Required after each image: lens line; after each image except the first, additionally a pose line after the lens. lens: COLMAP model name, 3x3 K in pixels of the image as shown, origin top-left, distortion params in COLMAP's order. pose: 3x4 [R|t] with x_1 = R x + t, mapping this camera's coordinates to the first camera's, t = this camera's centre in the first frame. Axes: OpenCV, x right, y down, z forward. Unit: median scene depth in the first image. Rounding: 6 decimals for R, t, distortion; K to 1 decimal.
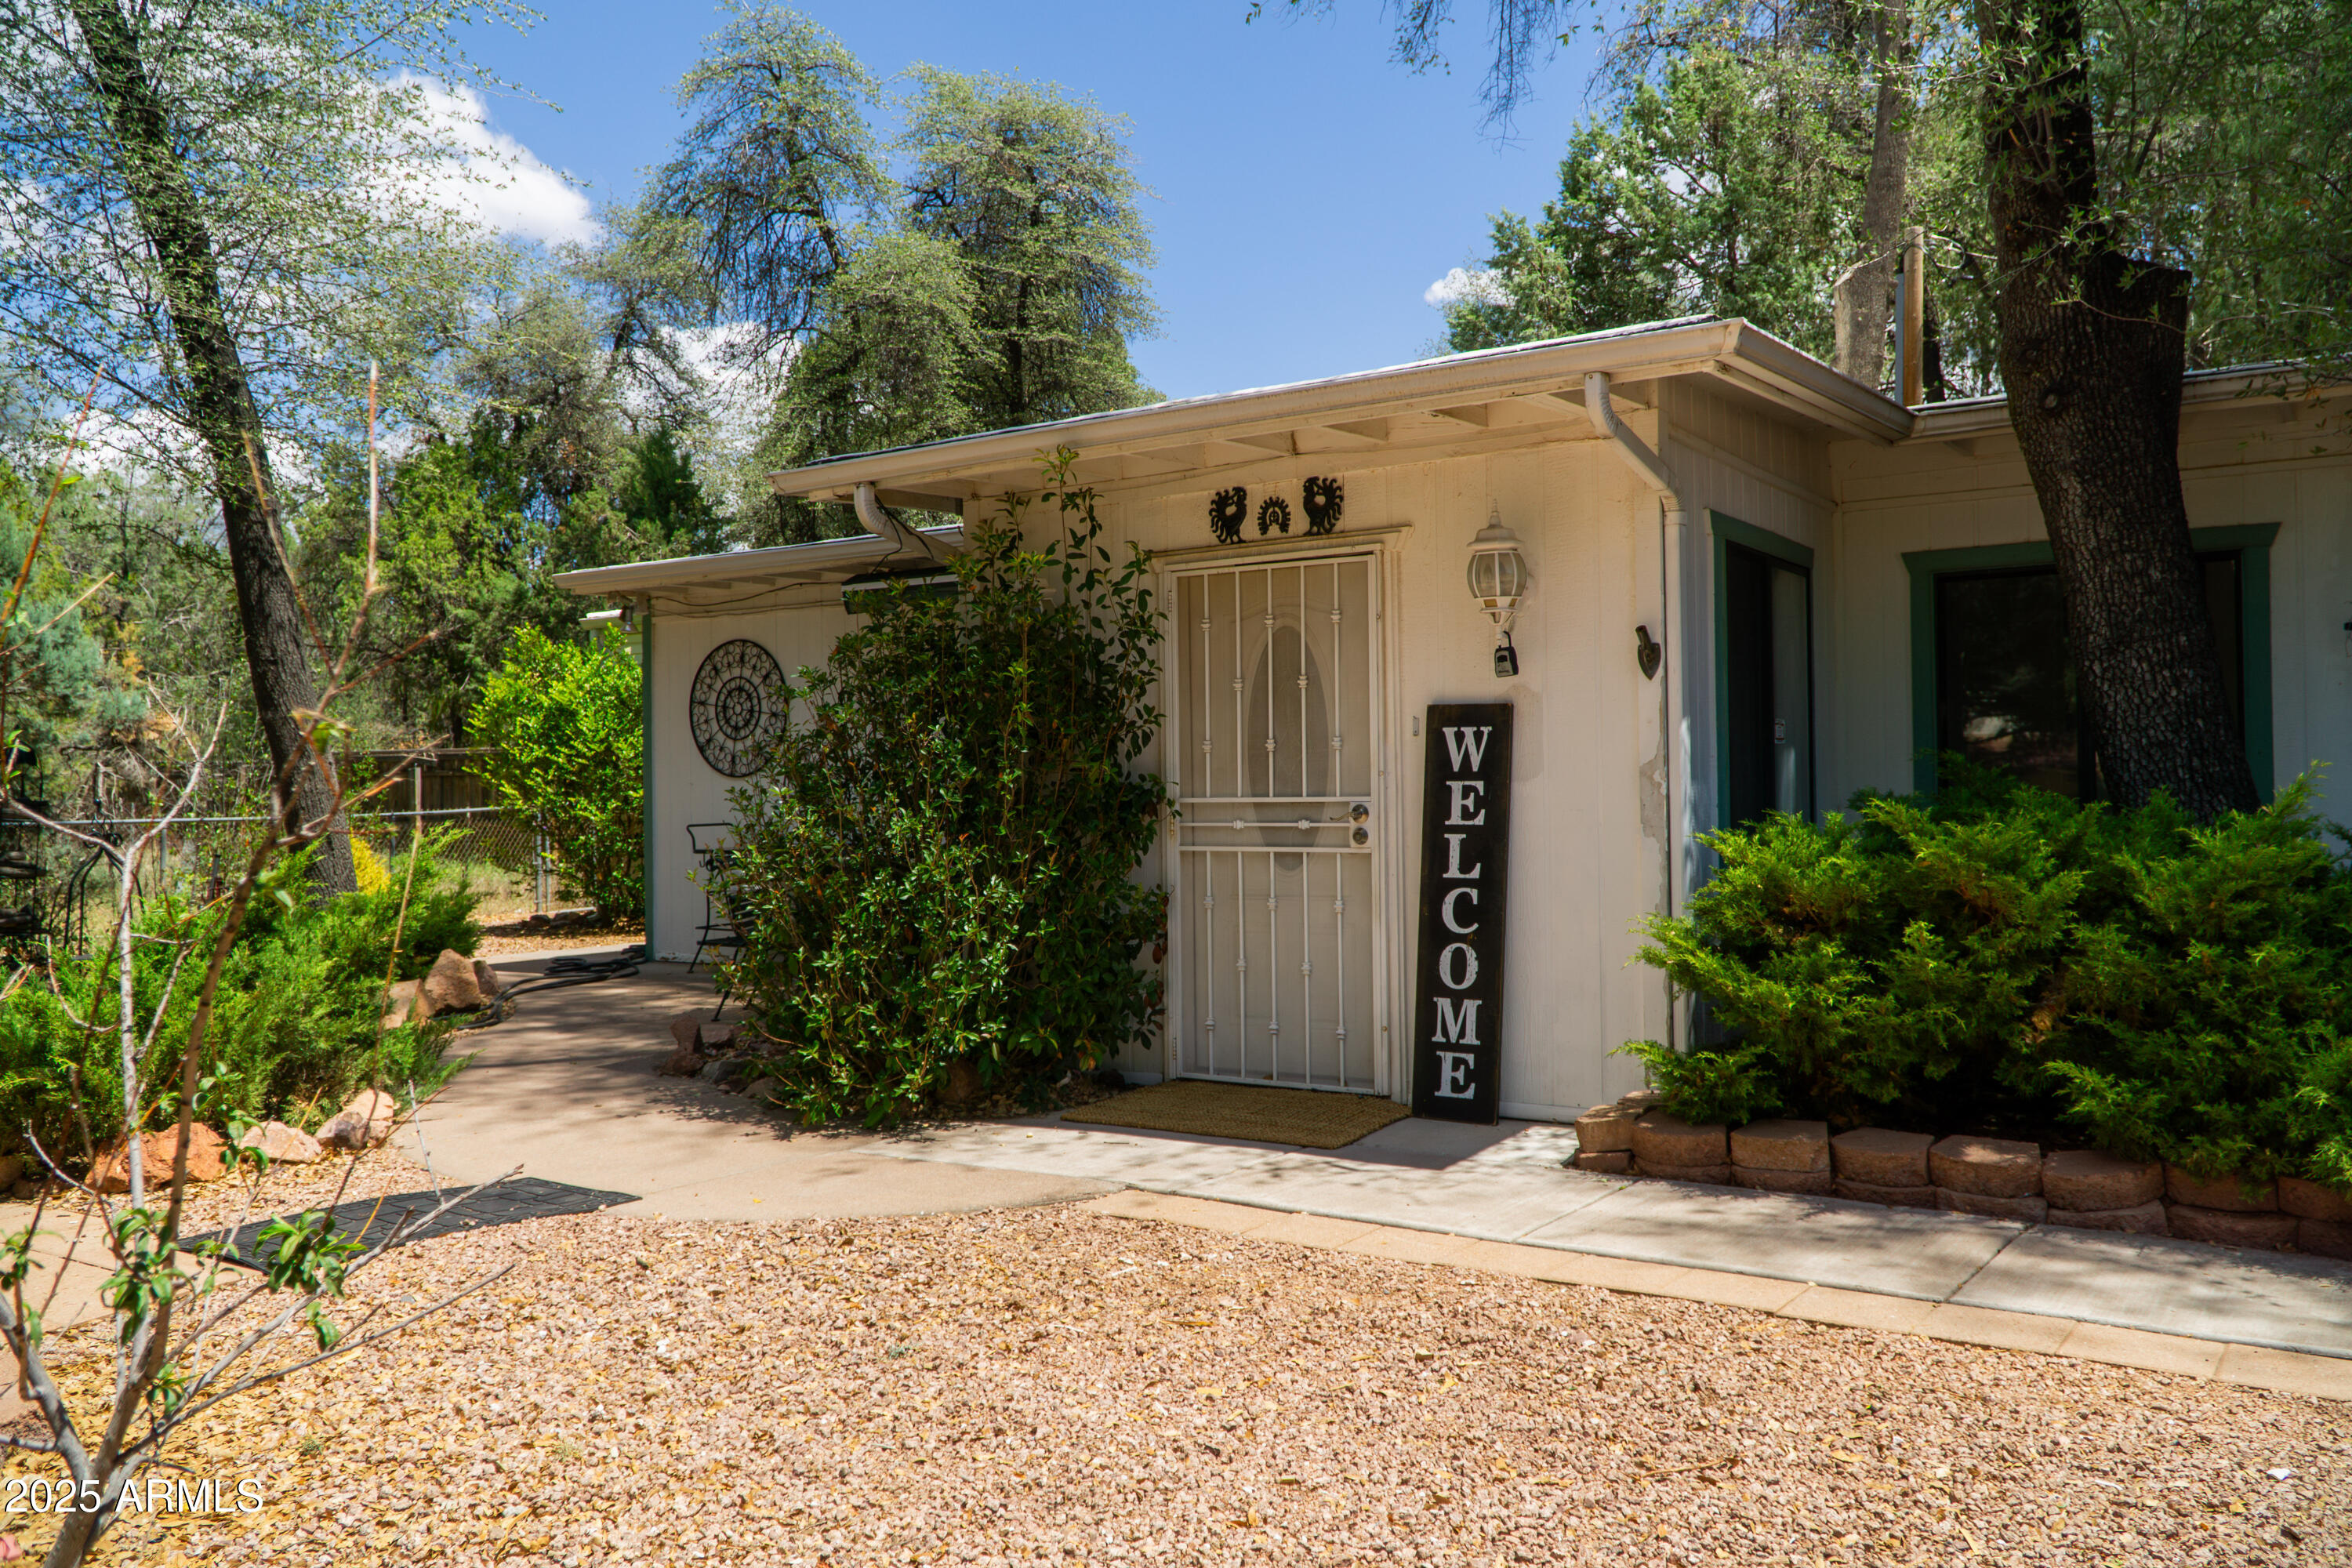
lens RADIAL K [[1855.5, 0, 1181.5], [0, 1855.5, 783.5], [0, 0, 1]] dist [-0.005876, 0.001155]
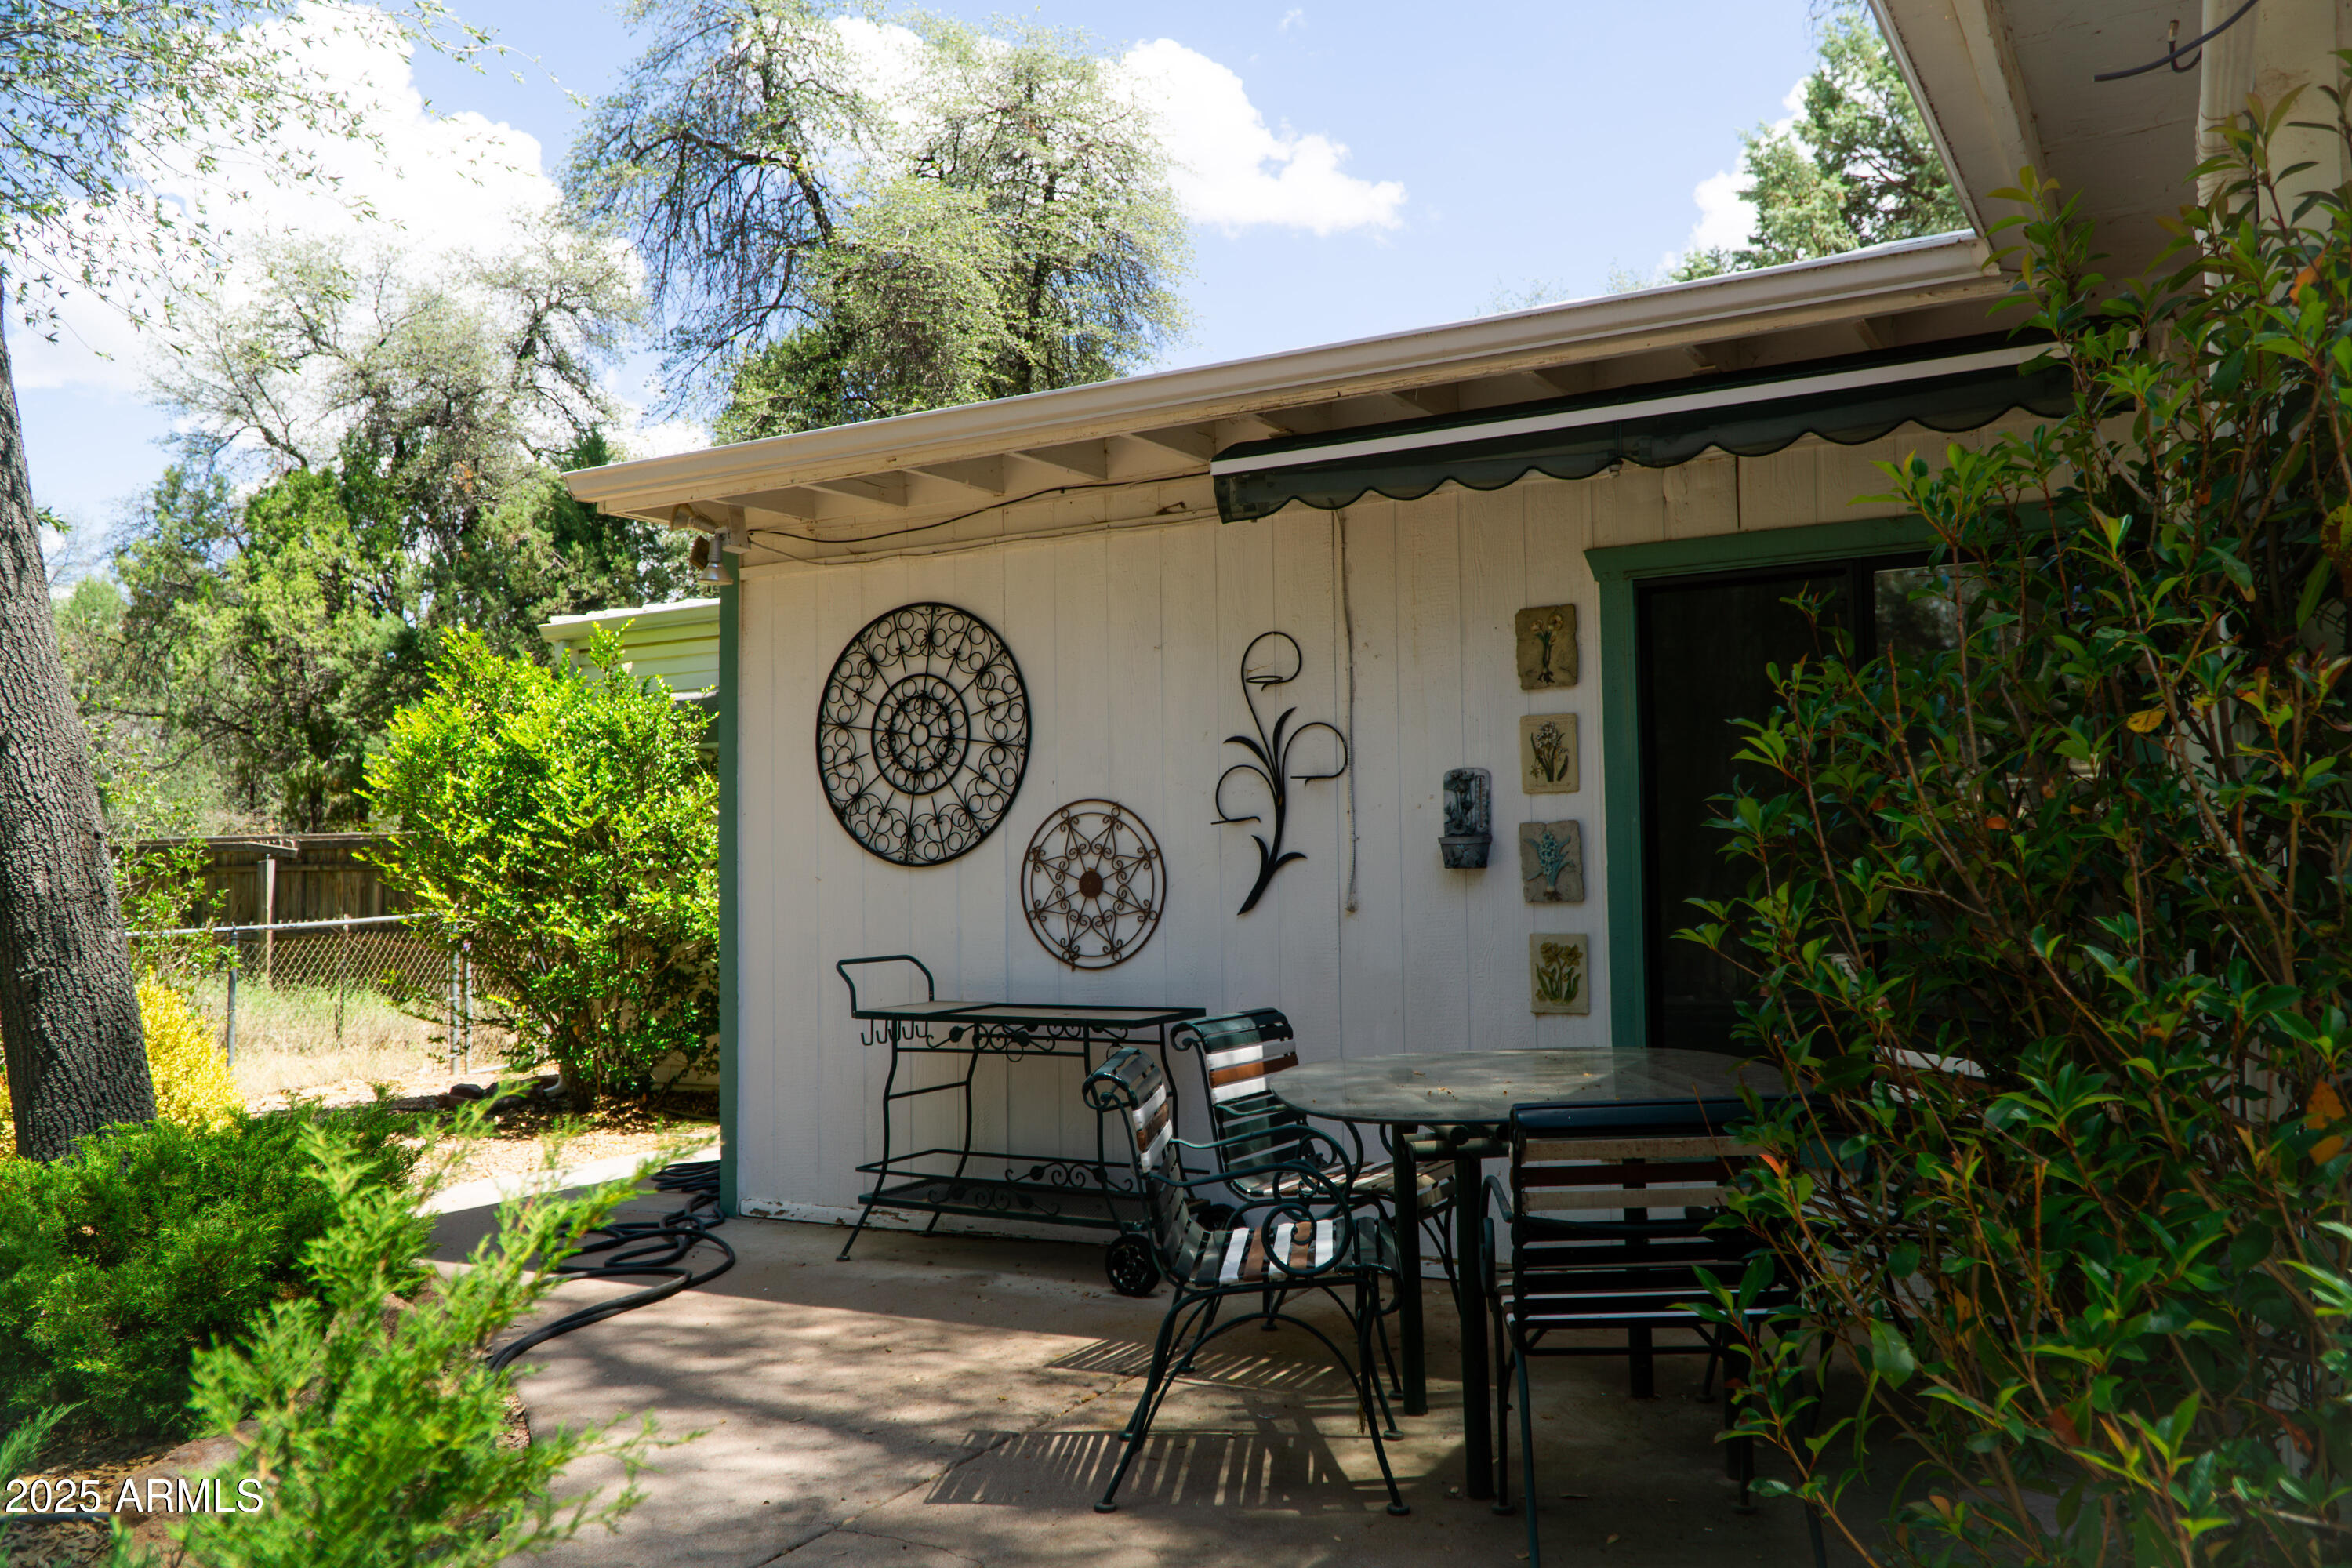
lens RADIAL K [[1855.5, 0, 1181.5], [0, 1855.5, 783.5], [0, 0, 1]] dist [-0.005876, 0.001155]
pose [[0.997587, -0.000667, 0.069430, -0.088306], [0.004261, 0.998657, -0.051641, 0.000267], [-0.069302, 0.051812, 0.996249, 0.208194]]
